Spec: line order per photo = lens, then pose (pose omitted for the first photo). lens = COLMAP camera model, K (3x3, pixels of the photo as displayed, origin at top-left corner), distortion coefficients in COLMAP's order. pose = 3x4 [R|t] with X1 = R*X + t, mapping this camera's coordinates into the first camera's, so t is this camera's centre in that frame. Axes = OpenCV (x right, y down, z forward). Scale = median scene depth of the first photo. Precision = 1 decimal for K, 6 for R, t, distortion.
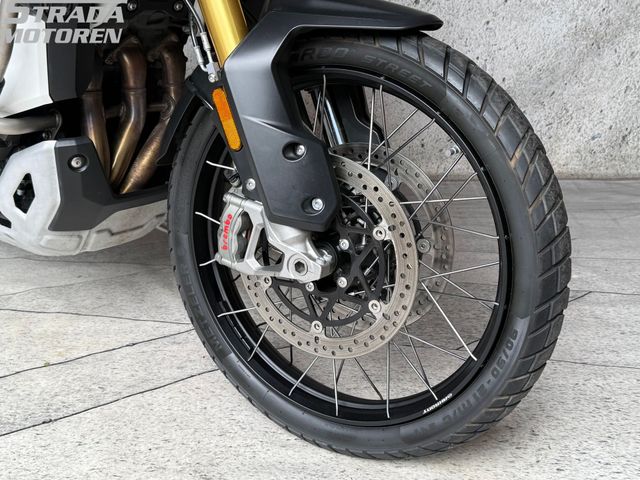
lens RADIAL K [[766.7, 0, 320.0], [0, 766.7, 240.0], [0, 0, 1]] dist [0.211477, -0.495313]
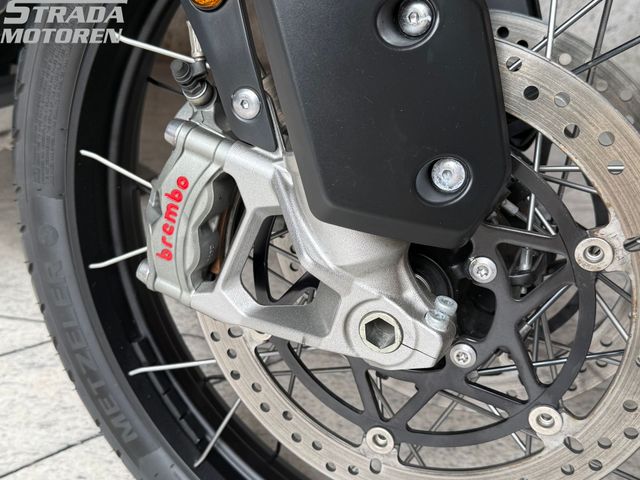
lens RADIAL K [[766.7, 0, 320.0], [0, 766.7, 240.0], [0, 0, 1]] dist [0.211477, -0.495313]
pose [[0.983014, 0.016006, 0.182831, -0.119349], [-0.042887, 0.988643, 0.144035, -0.061021], [-0.178449, -0.149429, 0.972536, 0.594971]]
